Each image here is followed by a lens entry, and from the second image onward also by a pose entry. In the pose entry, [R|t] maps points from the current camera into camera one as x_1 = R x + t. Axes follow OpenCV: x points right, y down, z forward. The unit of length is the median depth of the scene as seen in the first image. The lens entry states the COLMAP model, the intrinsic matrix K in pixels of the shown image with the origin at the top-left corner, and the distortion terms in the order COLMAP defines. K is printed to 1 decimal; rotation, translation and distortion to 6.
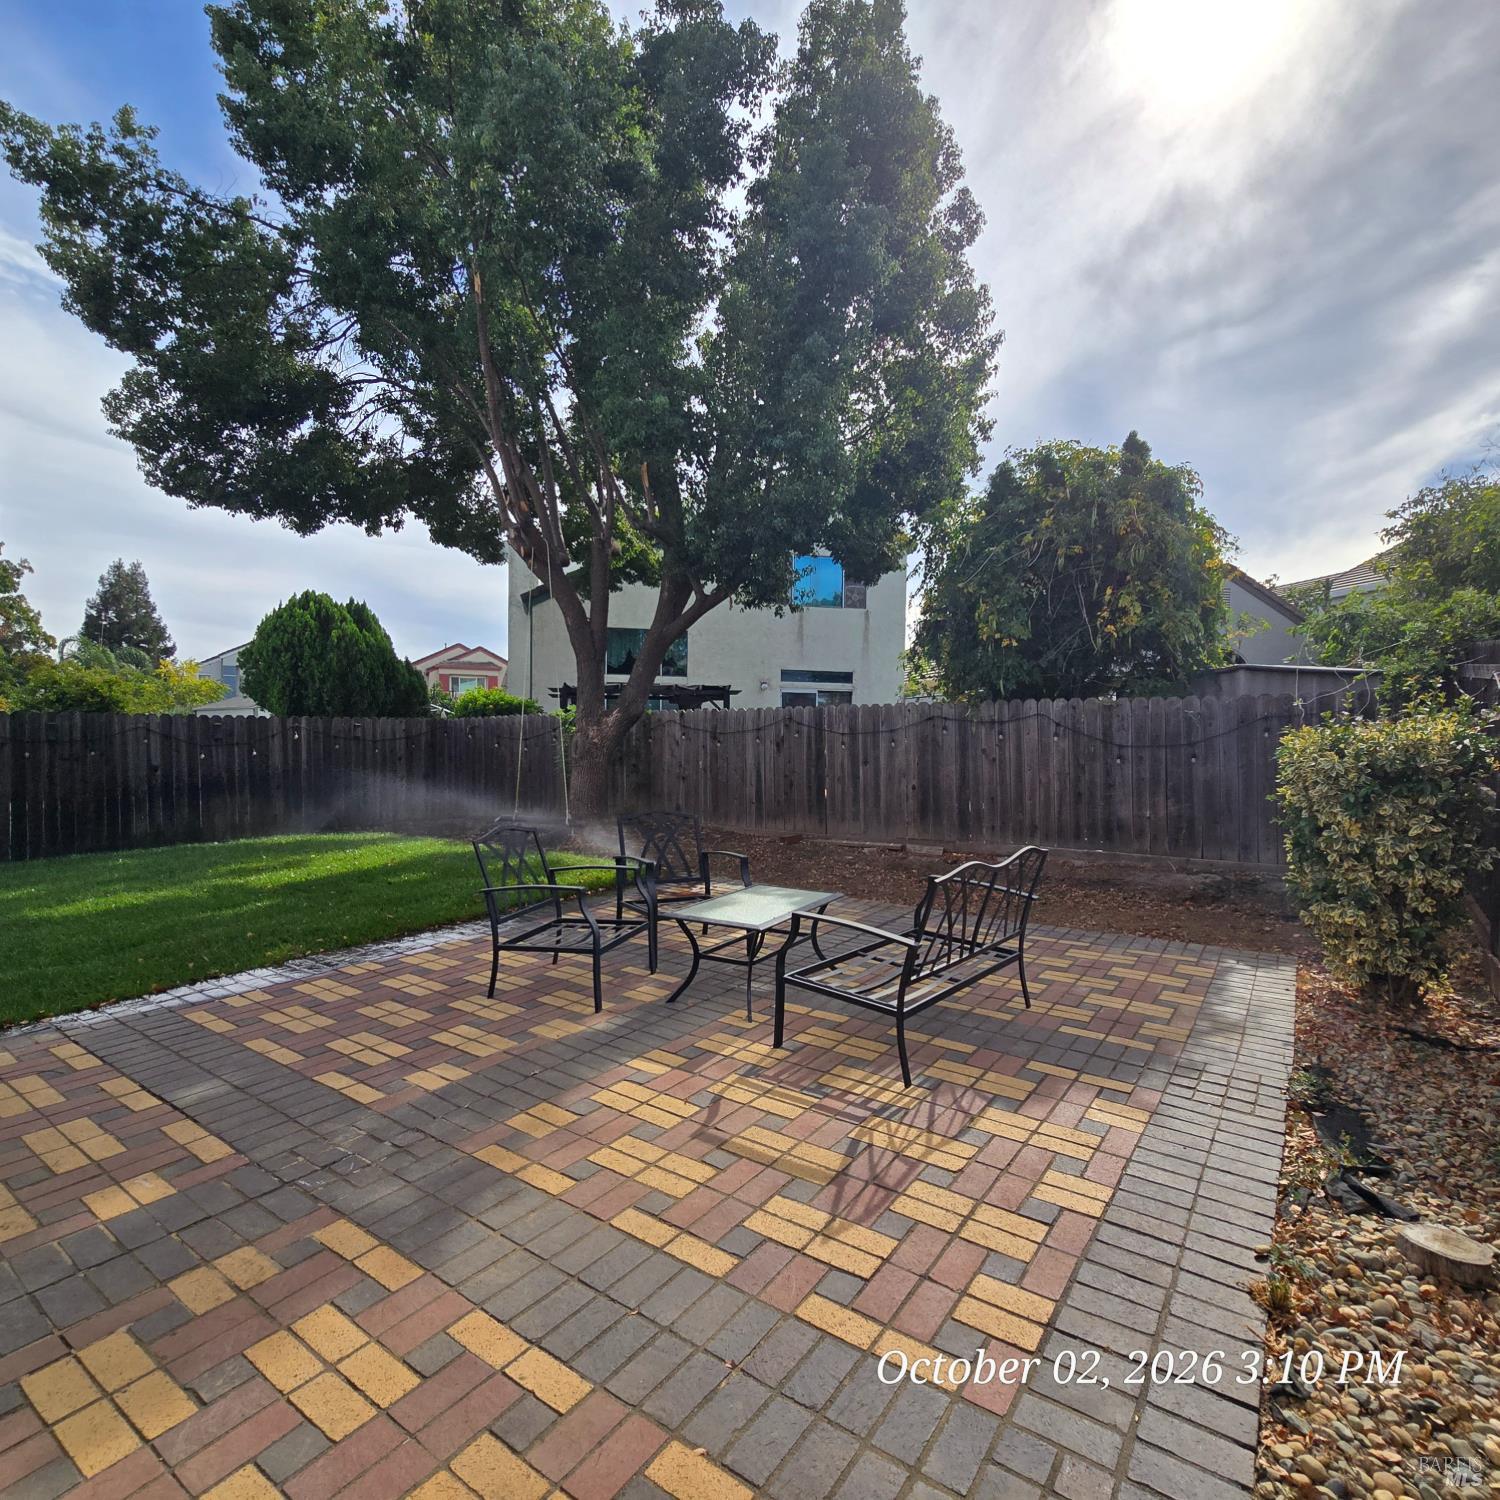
lens RADIAL K [[824.3, 0, 749.1], [0, 824.3, 746.8], [0, 0, 1]] dist [-0.012875, 0.001616]
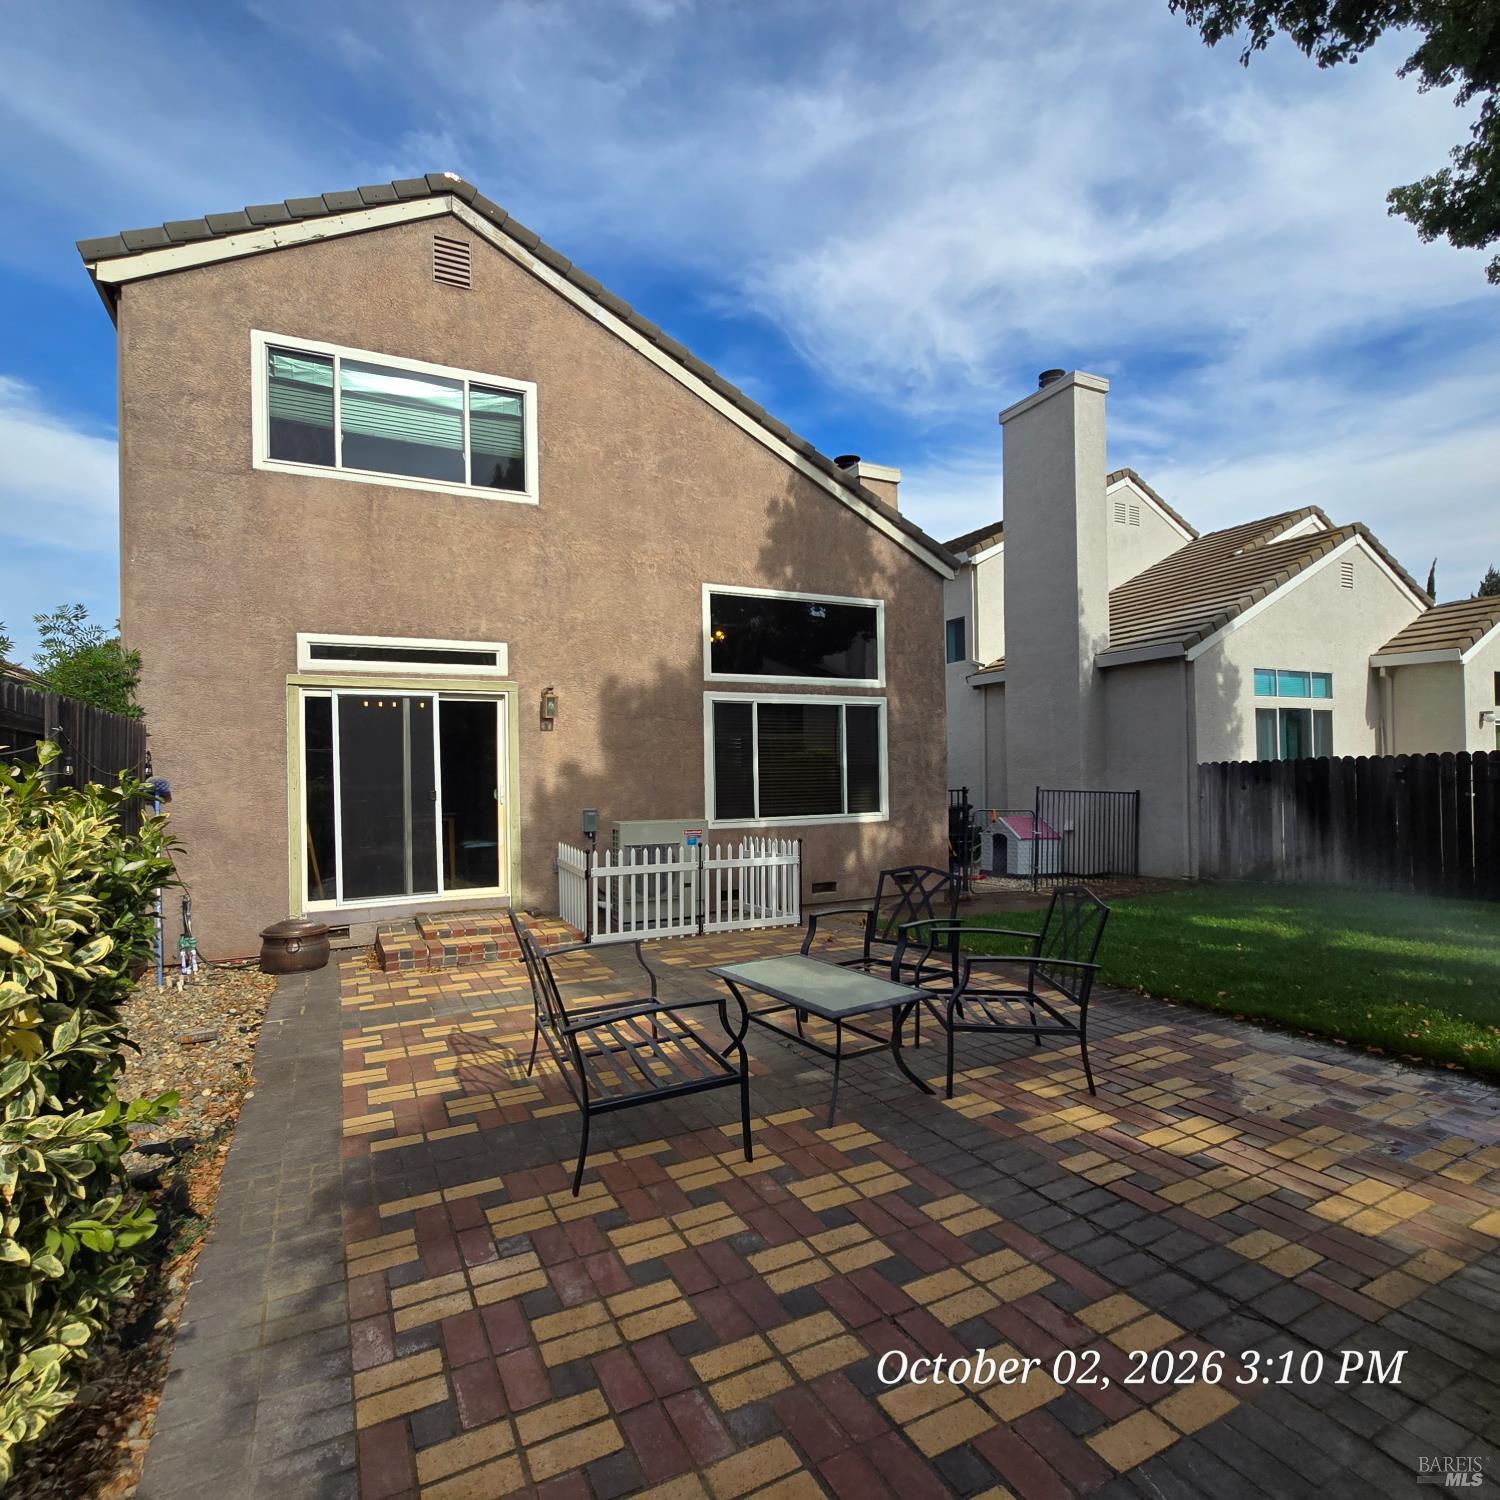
lens RADIAL K [[824.3, 0, 749.2], [0, 824.3, 761.2], [0, 0, 1]] dist [-0.012875, 0.001616]
pose [[-0.468021, -0.017882, -0.883536, 1.191606], [-0.012676, 0.999828, -0.013521, -0.051048], [0.883627, 0.004871, -0.468167, 1.953941]]
